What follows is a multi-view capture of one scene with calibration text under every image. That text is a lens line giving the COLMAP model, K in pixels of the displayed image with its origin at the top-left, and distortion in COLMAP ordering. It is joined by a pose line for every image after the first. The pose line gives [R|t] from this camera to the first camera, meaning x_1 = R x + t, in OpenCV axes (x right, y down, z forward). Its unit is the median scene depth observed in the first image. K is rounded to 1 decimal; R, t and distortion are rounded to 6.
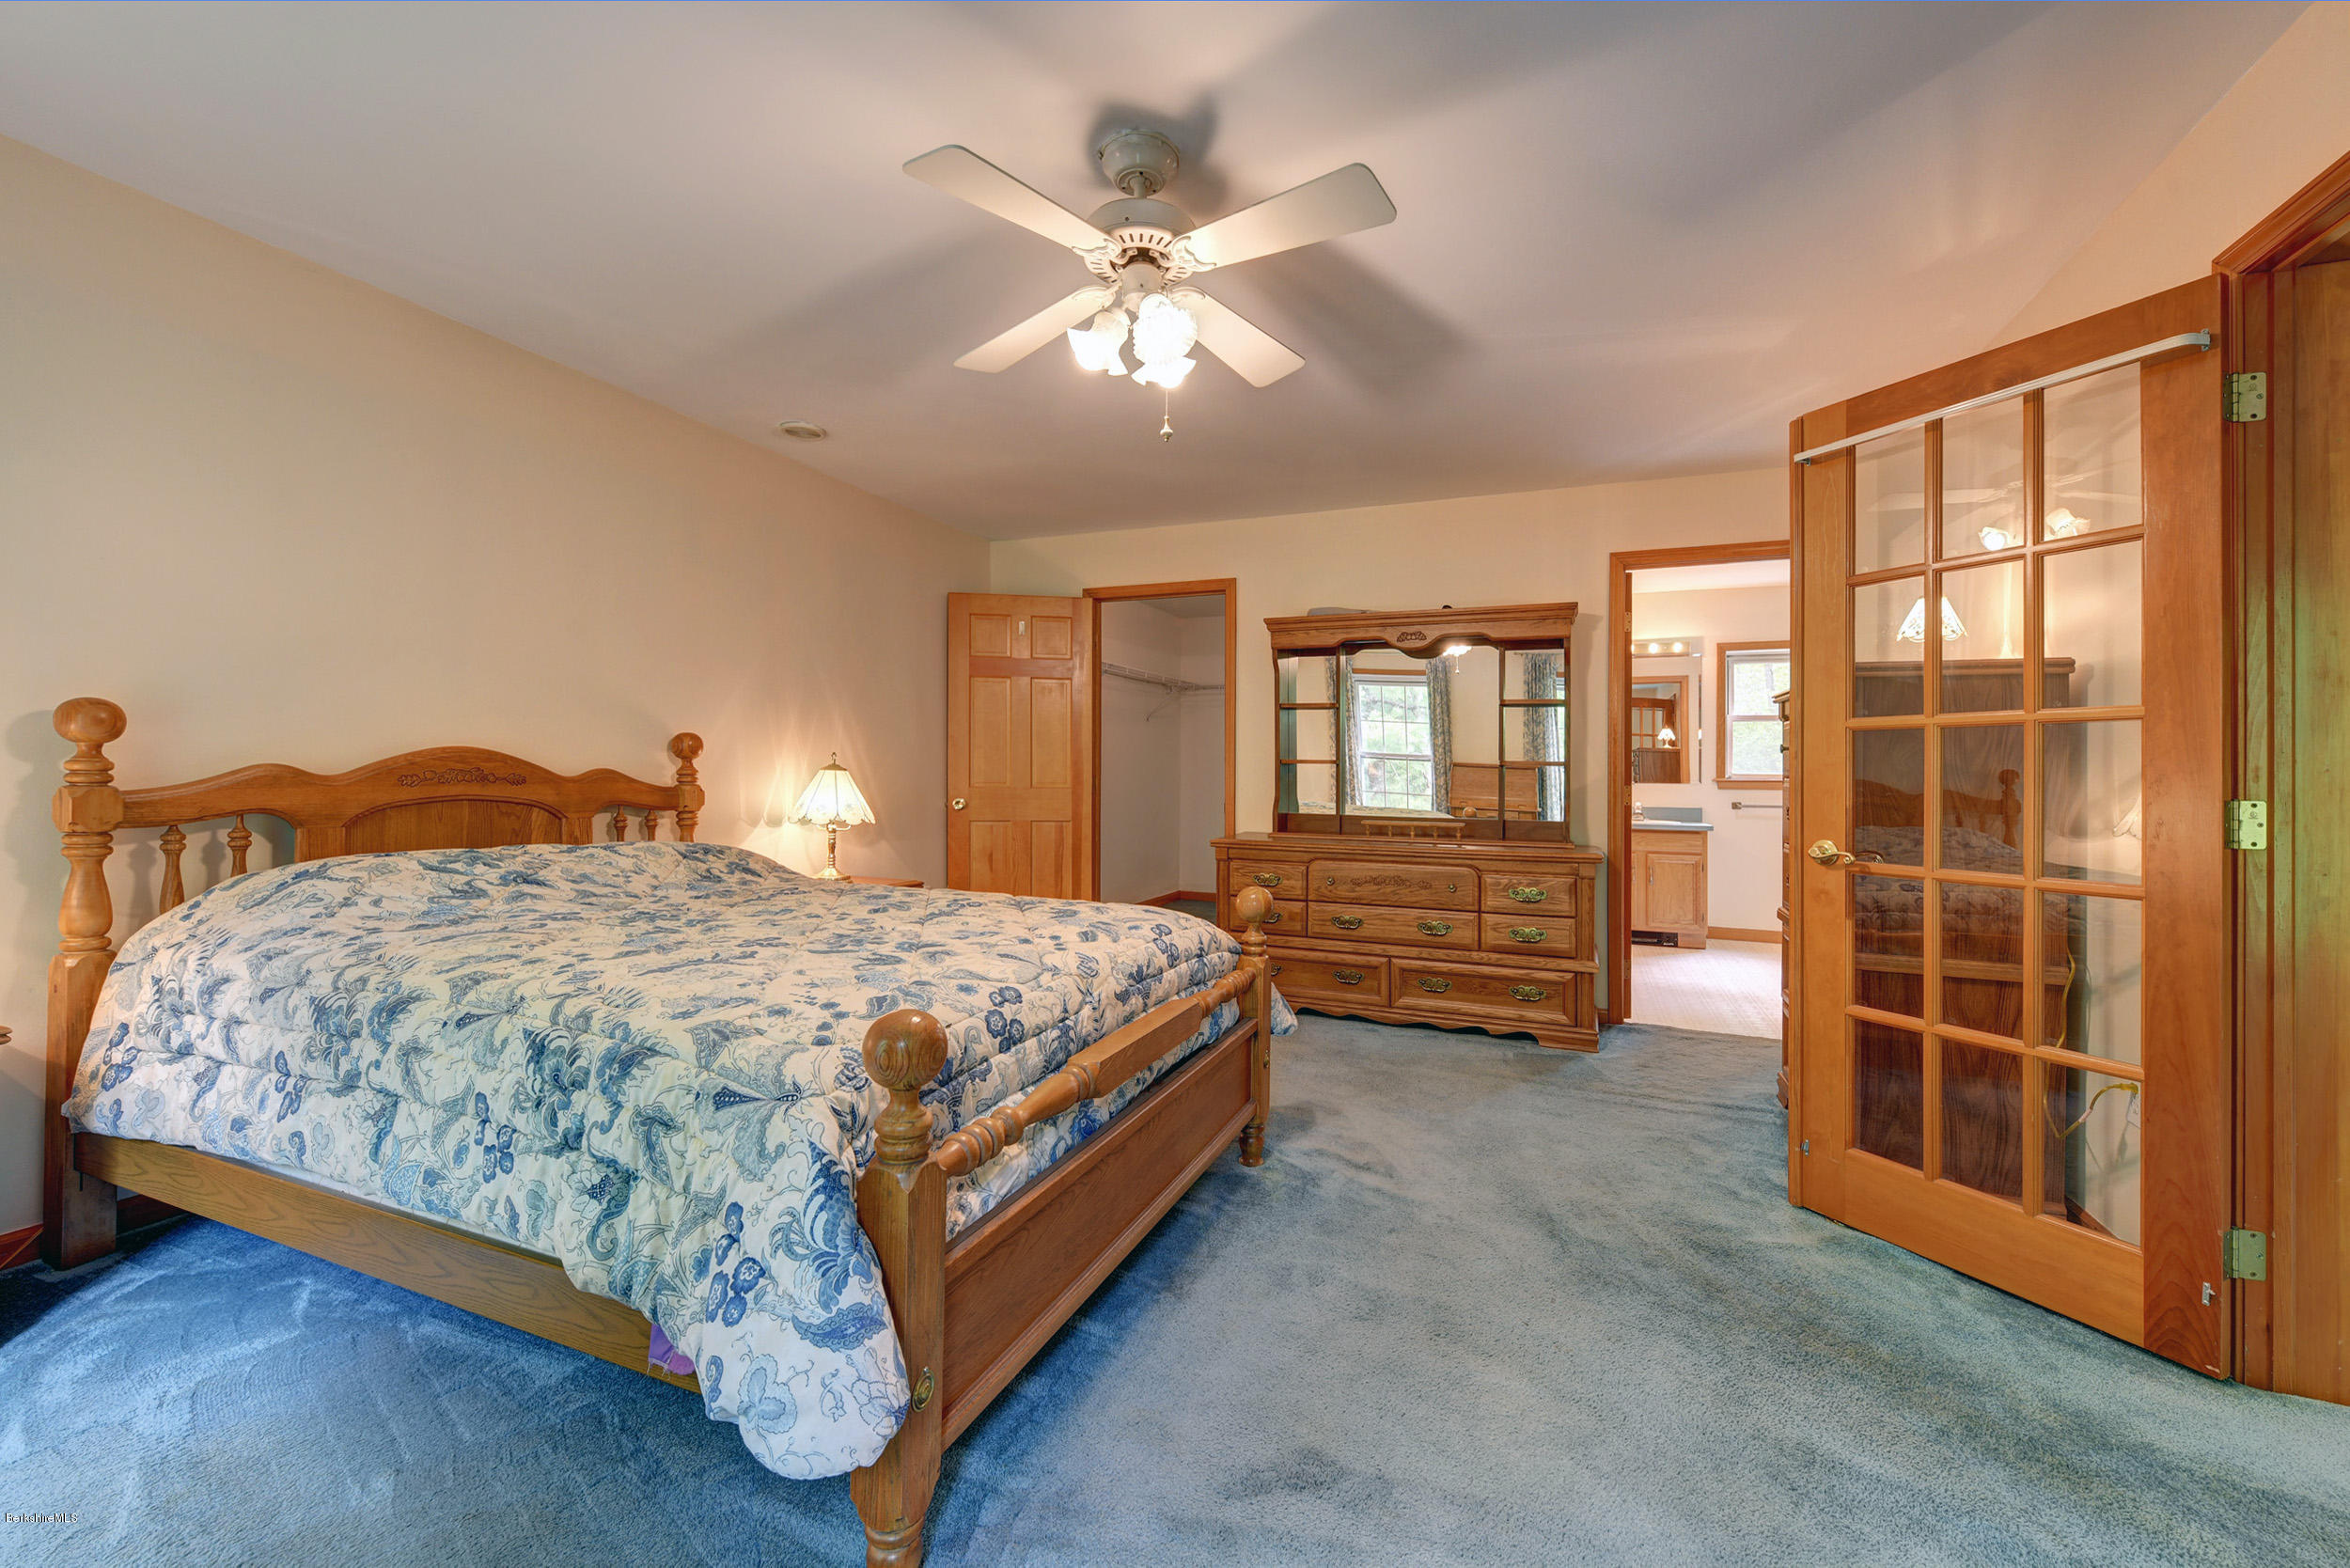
lens RADIAL K [[943.7, 0, 1173.6], [0, 943.7, 777.4], [0, 0, 1]] dist [0.001571, -0.002248]
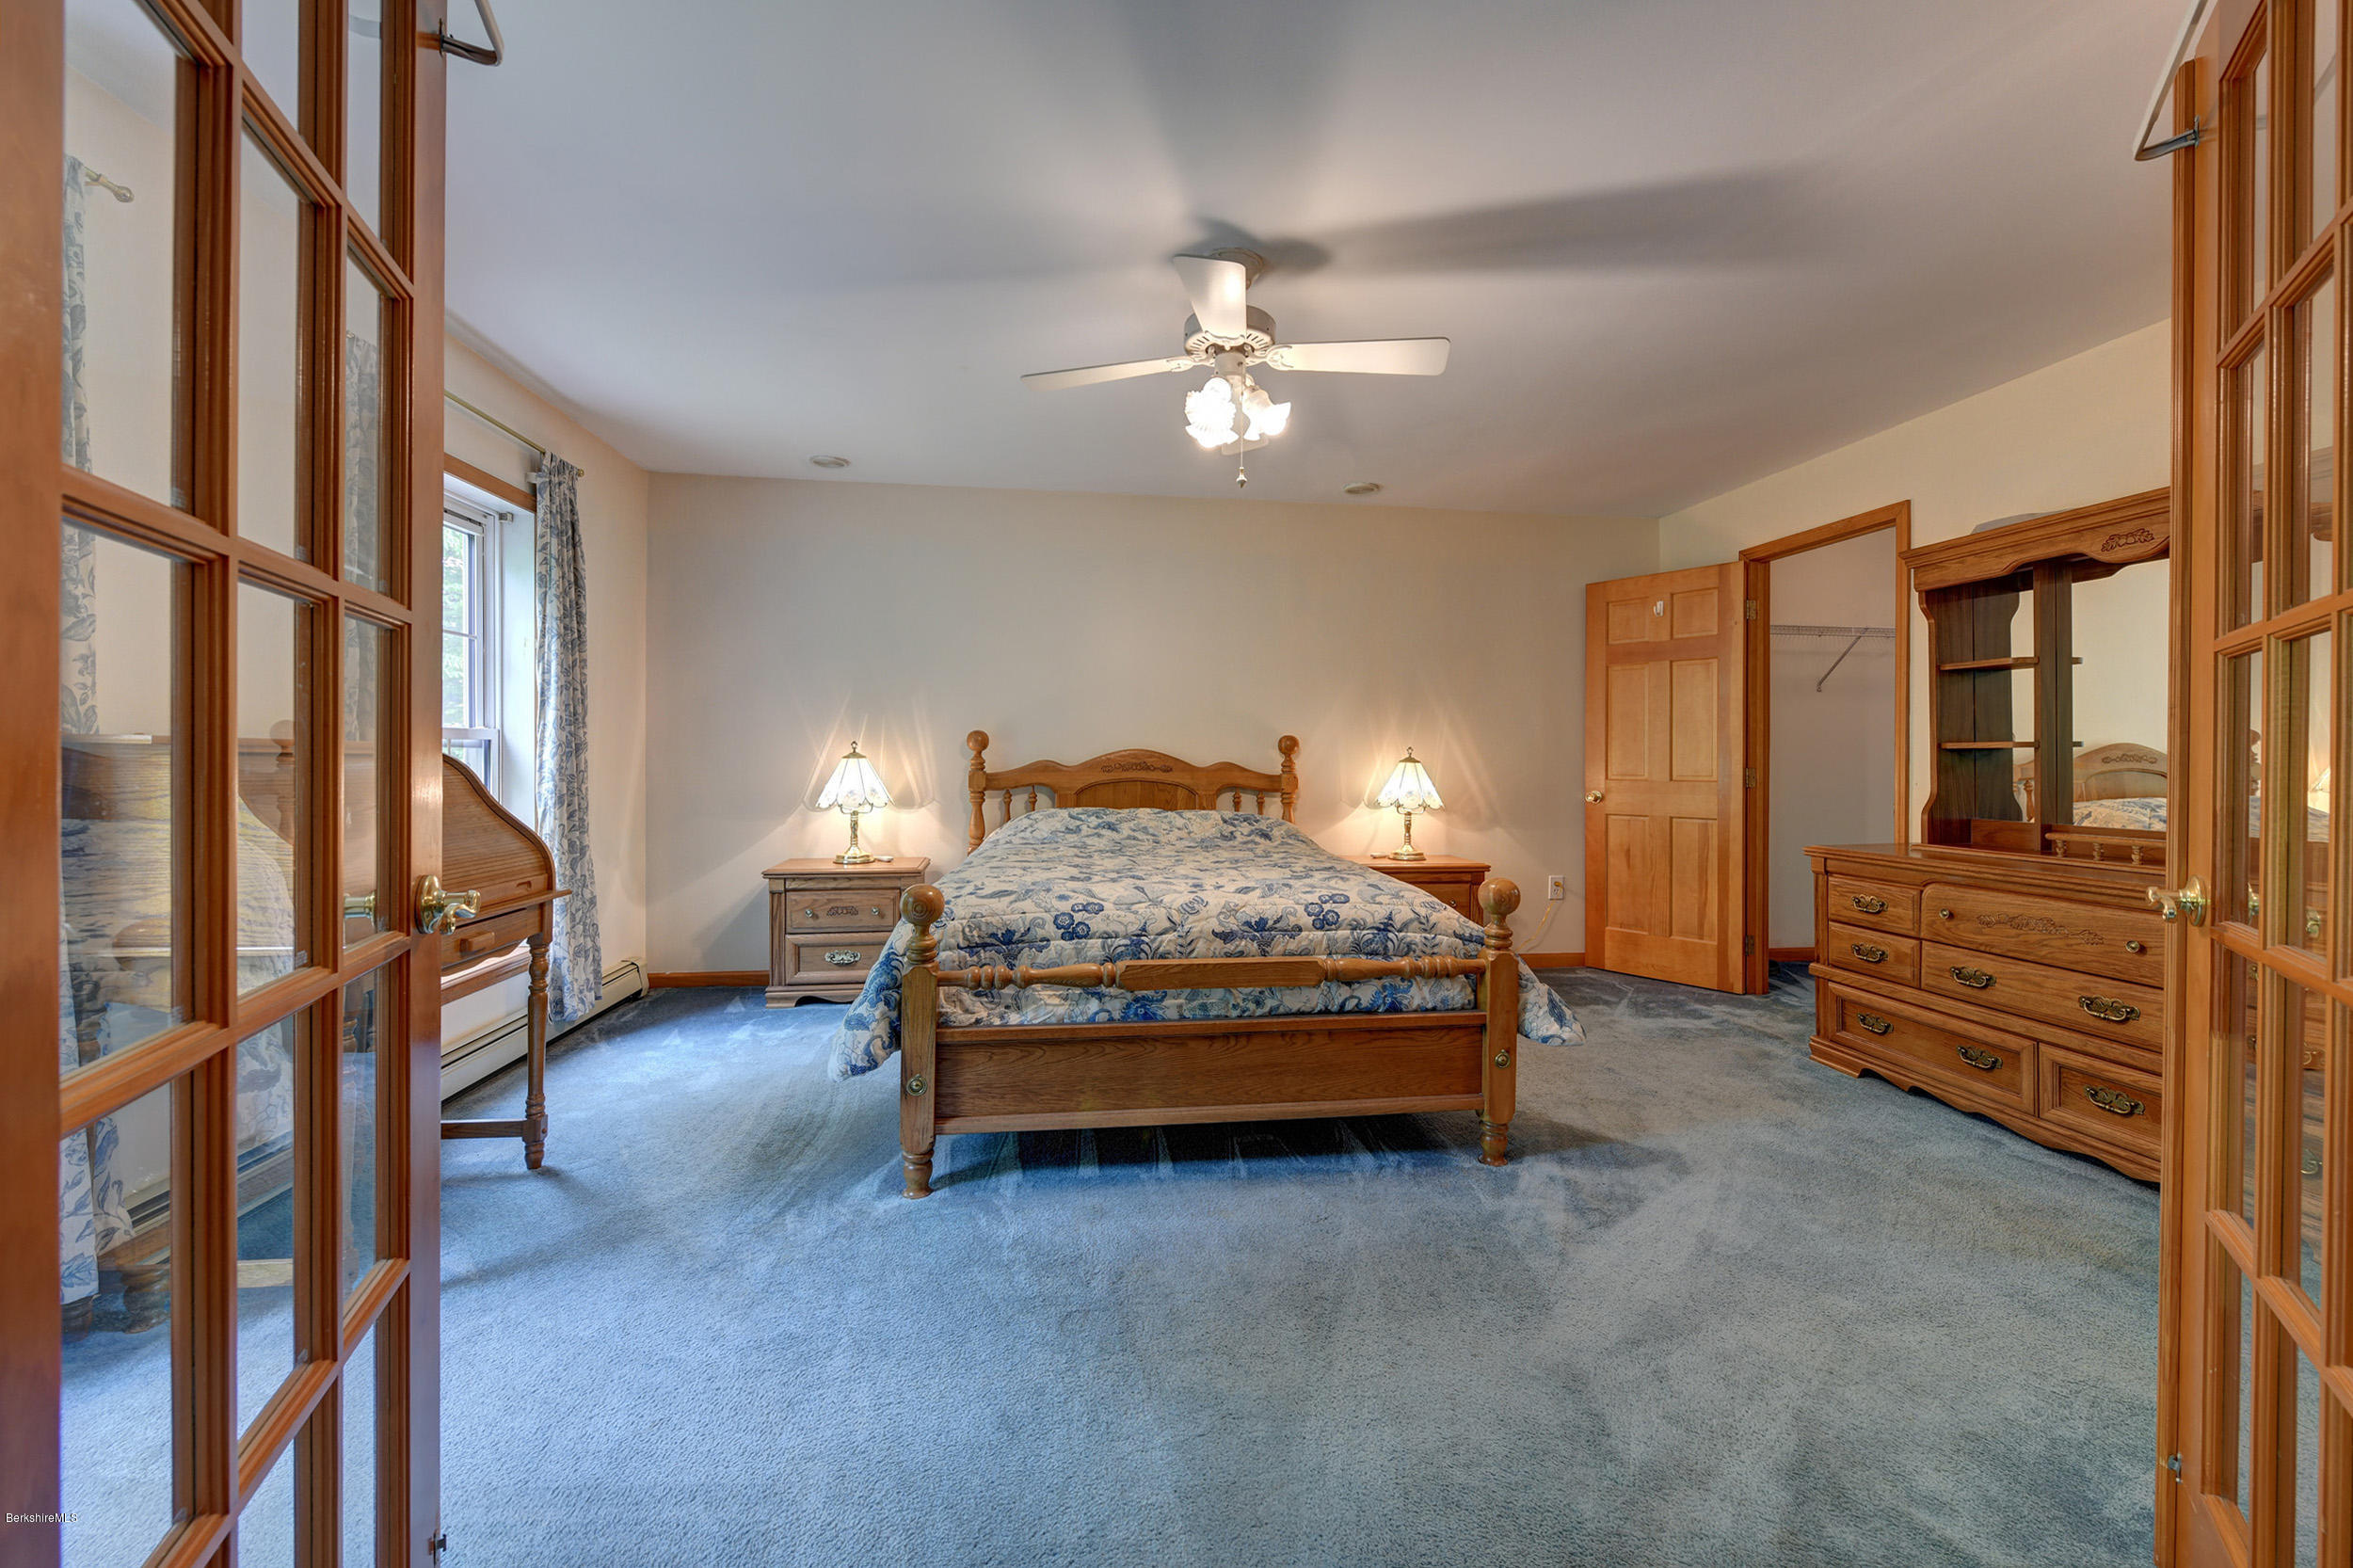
lens RADIAL K [[944.9, 0, 1176.6], [0, 944.9, 776.1], [0, 0, 1]] dist [0.001571, -0.002248]
pose [[0.498324, 0.003969, -0.866982, 0.568718], [-0.004219, 0.999989, 0.002154, 0.008548], [0.866981, 0.002584, 0.498335, 0.176239]]
